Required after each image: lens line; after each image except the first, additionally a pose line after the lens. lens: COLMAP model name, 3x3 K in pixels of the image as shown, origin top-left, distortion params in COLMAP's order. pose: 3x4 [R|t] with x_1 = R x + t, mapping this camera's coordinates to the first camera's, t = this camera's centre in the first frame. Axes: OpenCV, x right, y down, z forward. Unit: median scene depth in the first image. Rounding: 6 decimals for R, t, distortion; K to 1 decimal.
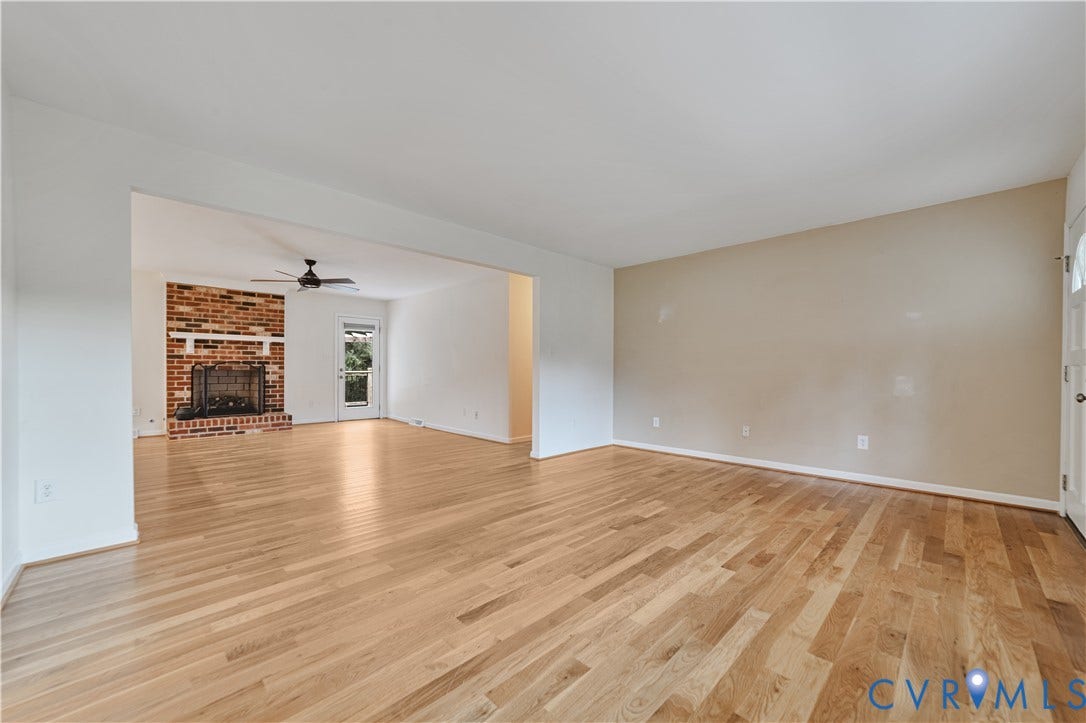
lens RADIAL K [[417.7, 0, 545.5], [0, 417.7, 373.0], [0, 0, 1]] dist [-0.014874, 0.004054]
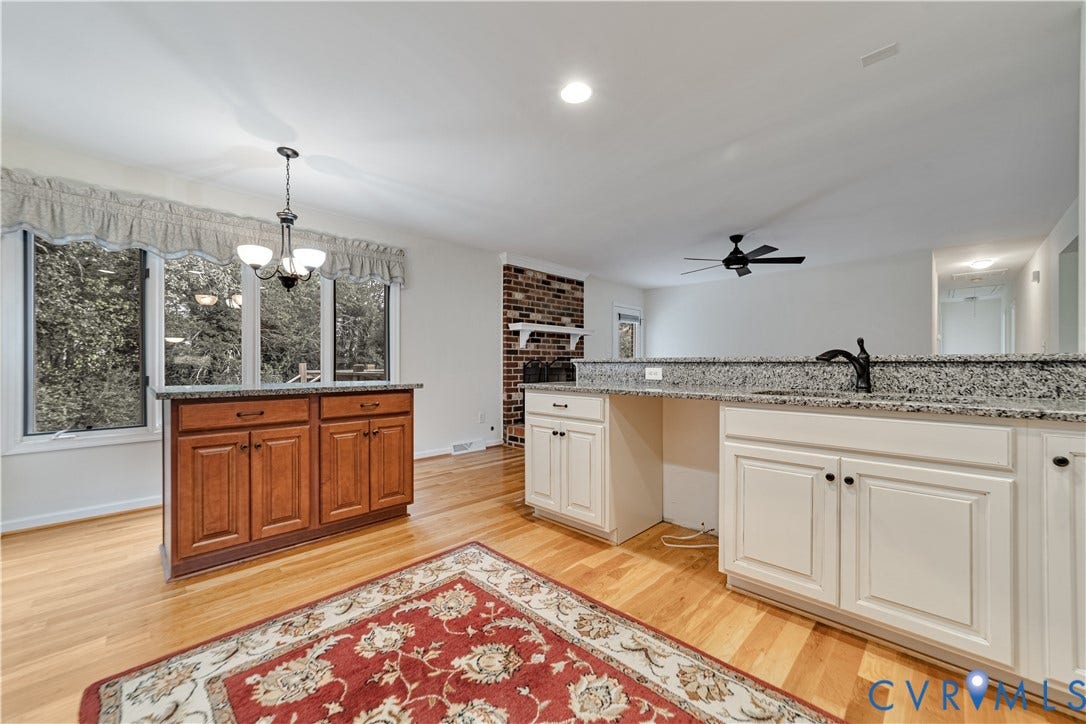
lens RADIAL K [[417.7, 0, 544.3], [0, 417.7, 366.6], [0, 0, 1]] dist [-0.014874, 0.004054]
pose [[0.999899, -0.007438, 0.012114, -0.810765], [0.007498, 0.999960, -0.004911, -0.005006], [-0.012077, 0.005001, 0.999915, 0.138515]]
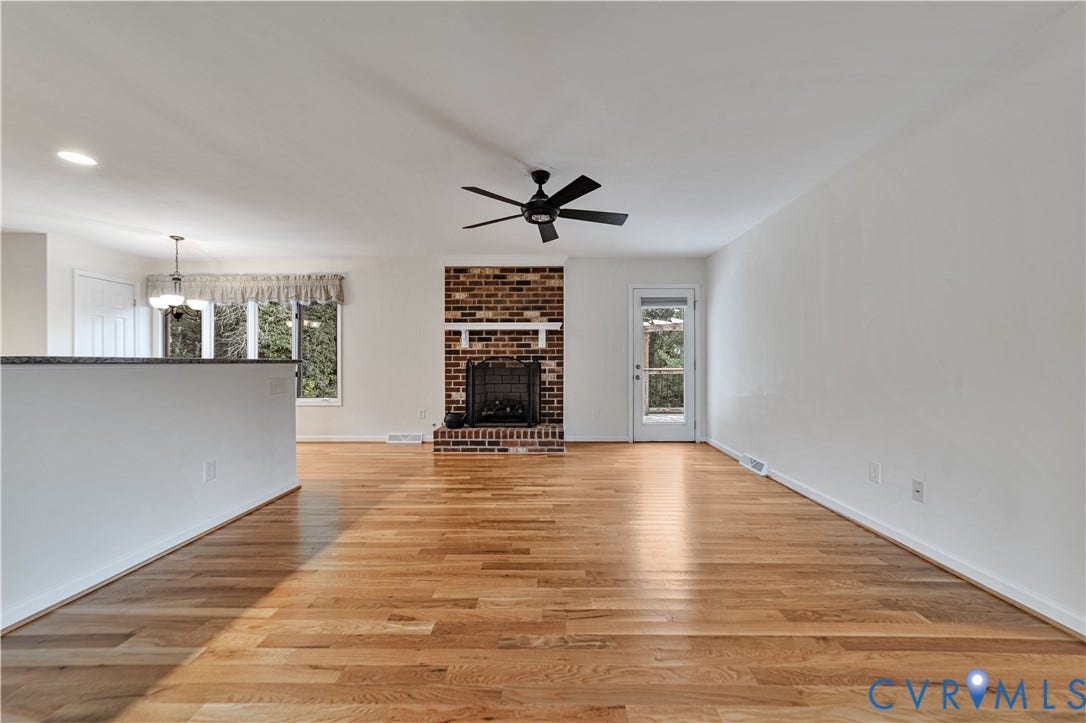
lens RADIAL K [[417.7, 0, 547.1], [0, 417.7, 365.1], [0, 0, 1]] dist [-0.014874, 0.004054]
pose [[0.702902, -0.006553, -0.711256, -0.133952], [-0.000404, 0.999954, -0.009613, -0.004338], [0.711286, 0.007045, 0.702867, 0.512324]]
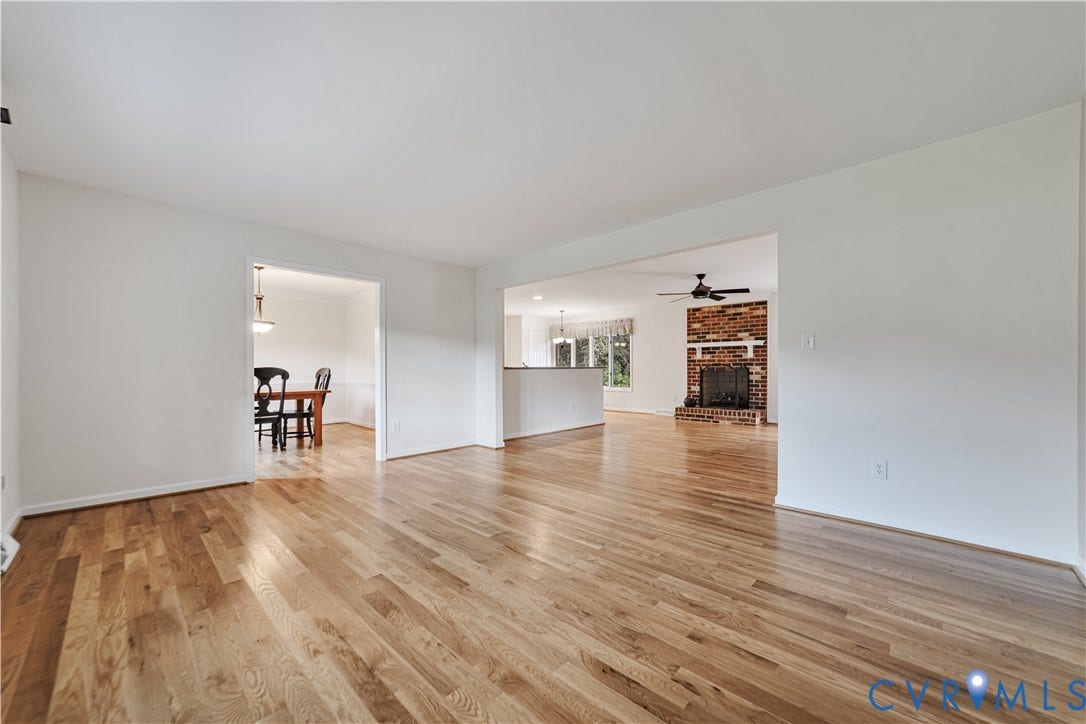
lens RADIAL K [[417.7, 0, 544.2], [0, 417.7, 368.7], [0, 0, 1]] dist [-0.014874, 0.004054]
pose [[0.023346, -0.005450, -0.999713, 0.473951], [-0.006361, 0.999964, -0.005600, -0.002851], [0.999707, 0.006490, 0.023311, 0.457625]]
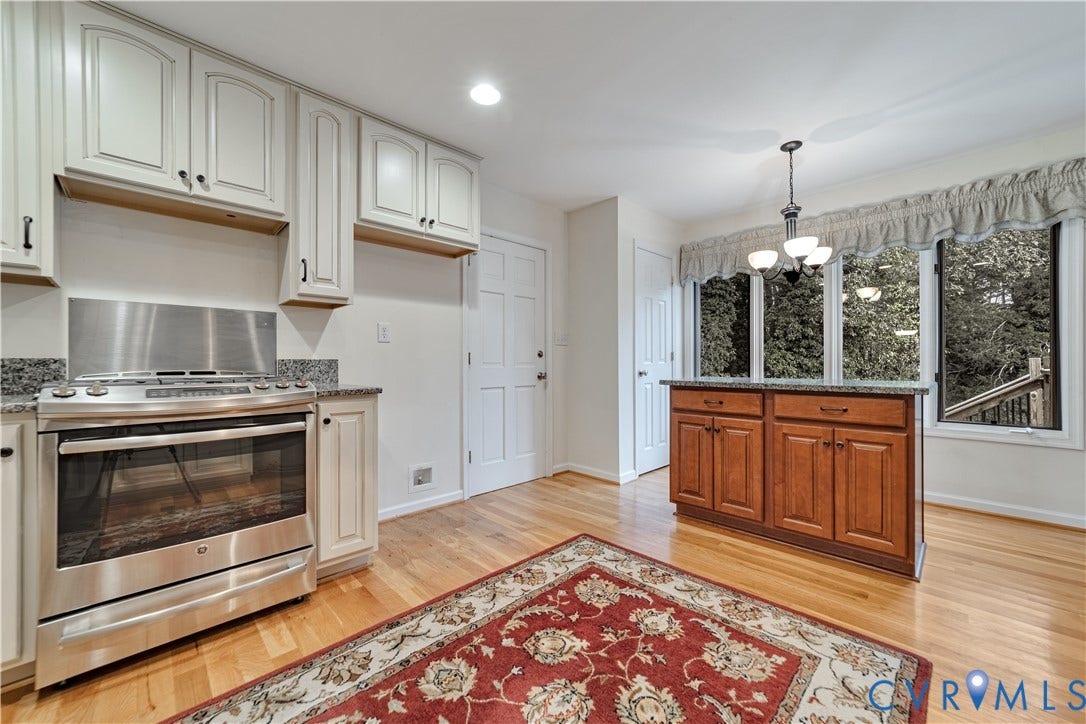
lens RADIAL K [[417.7, 0, 543.6], [0, 417.7, 362.0], [0, 0, 1]] dist [-0.014874, 0.004054]
pose [[-0.014070, -0.008521, -0.999865, -0.646006], [-0.005183, 0.999951, -0.008448, -0.004376], [0.999888, 0.005064, -0.014113, 0.317227]]
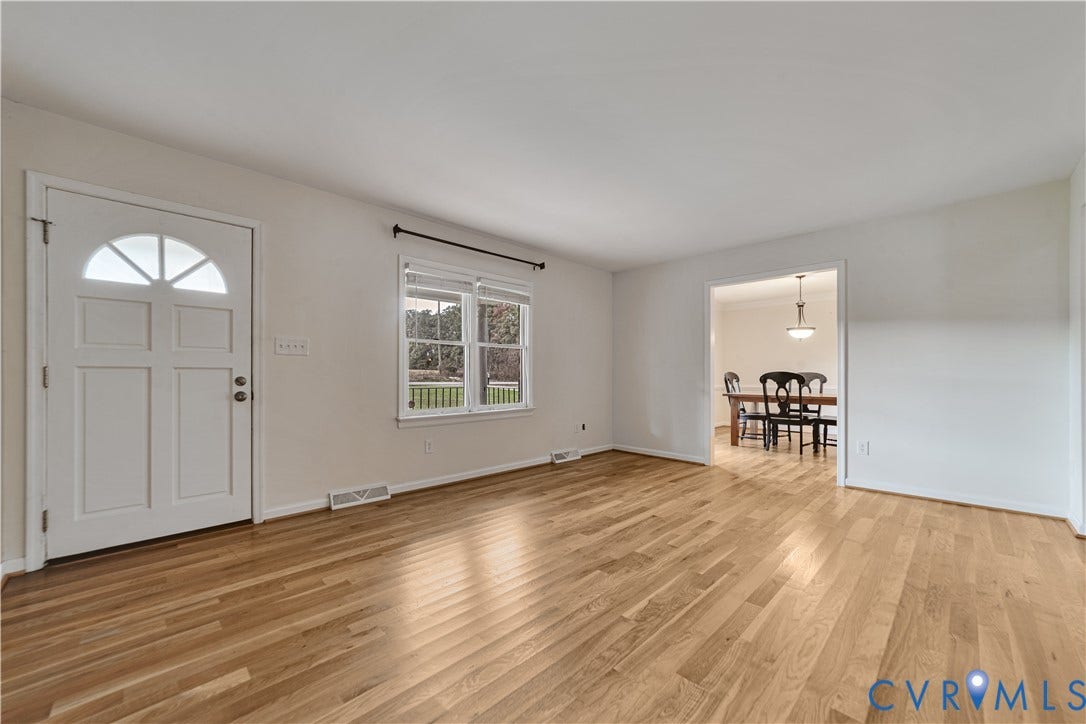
lens RADIAL K [[417.7, 0, 545.3], [0, 417.7, 373.8], [0, 0, 1]] dist [-0.014874, 0.004054]
pose [[-0.999993, -0.003406, 0.001732, 0.152610], [-0.003397, 0.999981, 0.005139, -0.005505], [-0.001749, 0.005133, -0.999985, 0.791670]]
